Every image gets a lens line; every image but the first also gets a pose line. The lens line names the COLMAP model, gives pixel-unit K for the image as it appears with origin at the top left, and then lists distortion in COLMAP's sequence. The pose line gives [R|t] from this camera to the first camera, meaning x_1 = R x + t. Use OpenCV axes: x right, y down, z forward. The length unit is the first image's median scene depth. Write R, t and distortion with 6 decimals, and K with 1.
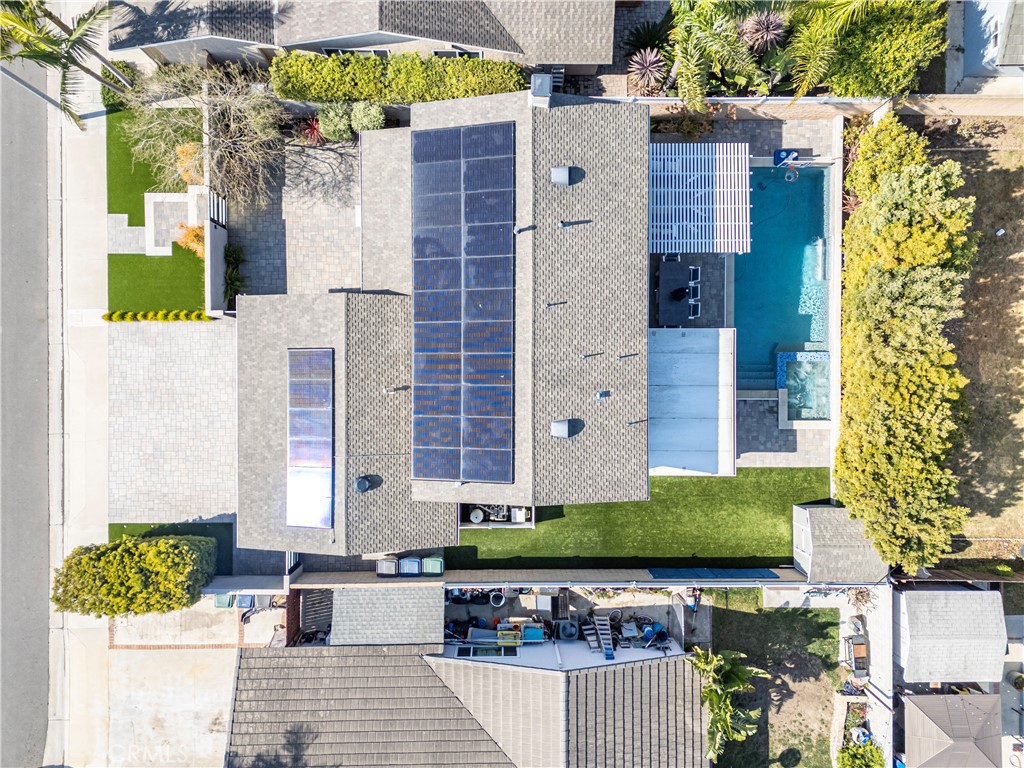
lens RADIAL K [[746.8, 0, 512.0], [0, 746.8, 384.0], [0, 0, 1]] dist [0.069454, -0.069929]
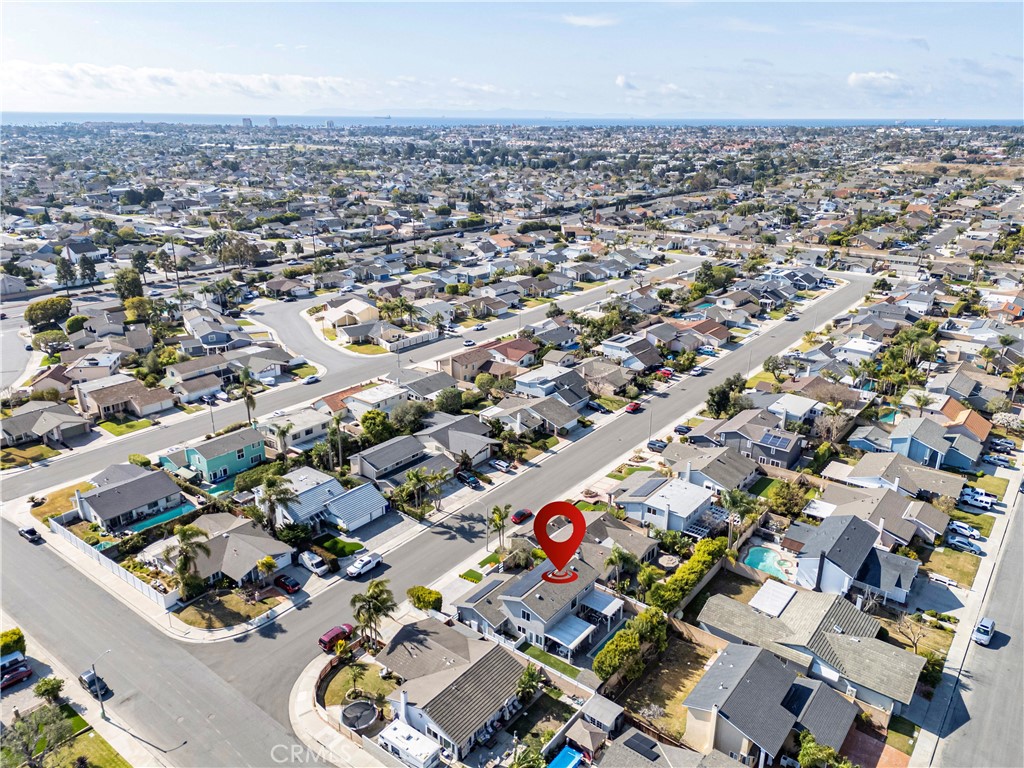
lens RADIAL K [[746.8, 0, 512.0], [0, 746.8, 384.0], [0, 0, 1]] dist [0.069454, -0.069929]
pose [[0.787477, 0.192446, -0.585530, 1.804757], [-0.616294, 0.258020, -0.744048, 2.455010], [0.007889, 0.946779, 0.321788, -1.192457]]
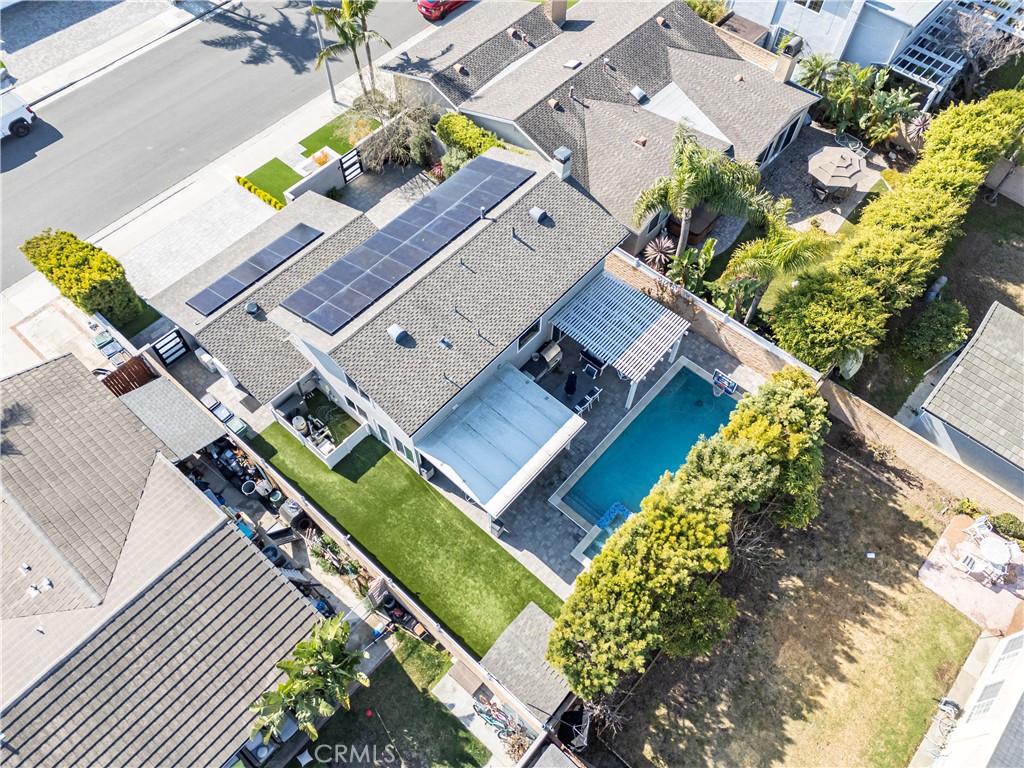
lens RADIAL K [[746.8, 0, 512.0], [0, 746.8, 384.0], [0, 0, 1]] dist [0.069454, -0.069929]
pose [[0.748951, 0.556074, -0.360352, 0.565954], [-0.662625, 0.628681, -0.407048, 0.395656], [0.000198, 0.543637, 0.839321, 0.062107]]
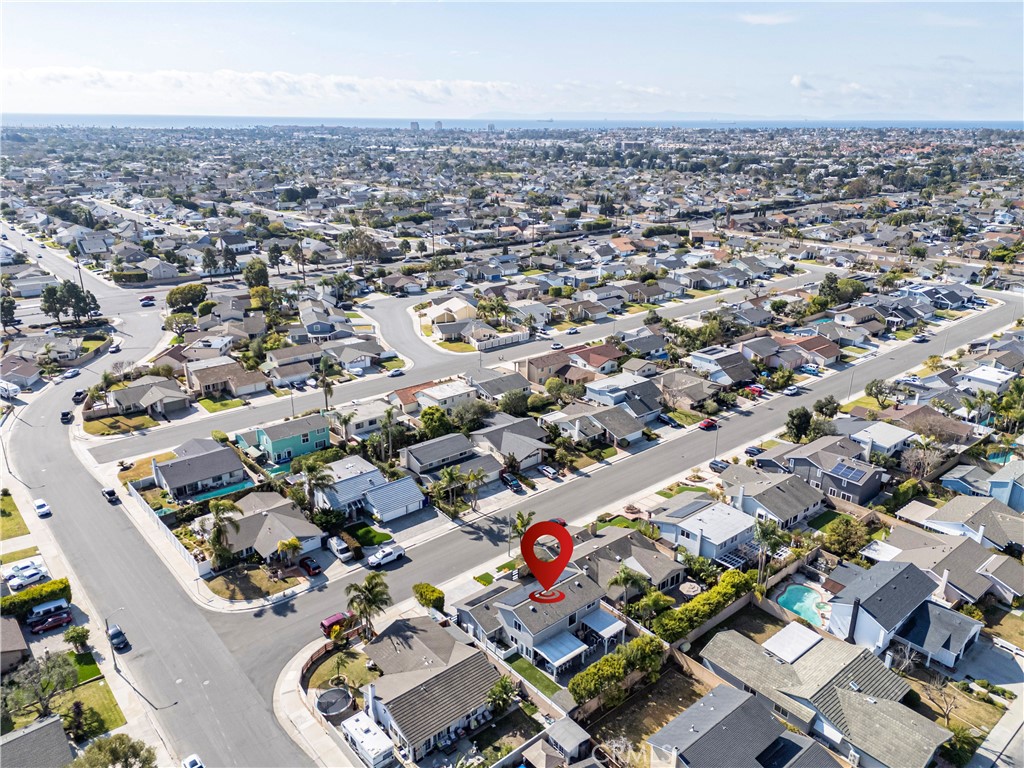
lens RADIAL K [[746.8, 0, 512.0], [0, 746.8, 384.0], [0, 0, 1]] dist [0.069454, -0.069929]
pose [[0.645150, 0.239411, -0.725578, 2.216179], [-0.764039, 0.208398, -0.610585, 1.977731], [0.005029, 0.948289, 0.317367, -1.179526]]
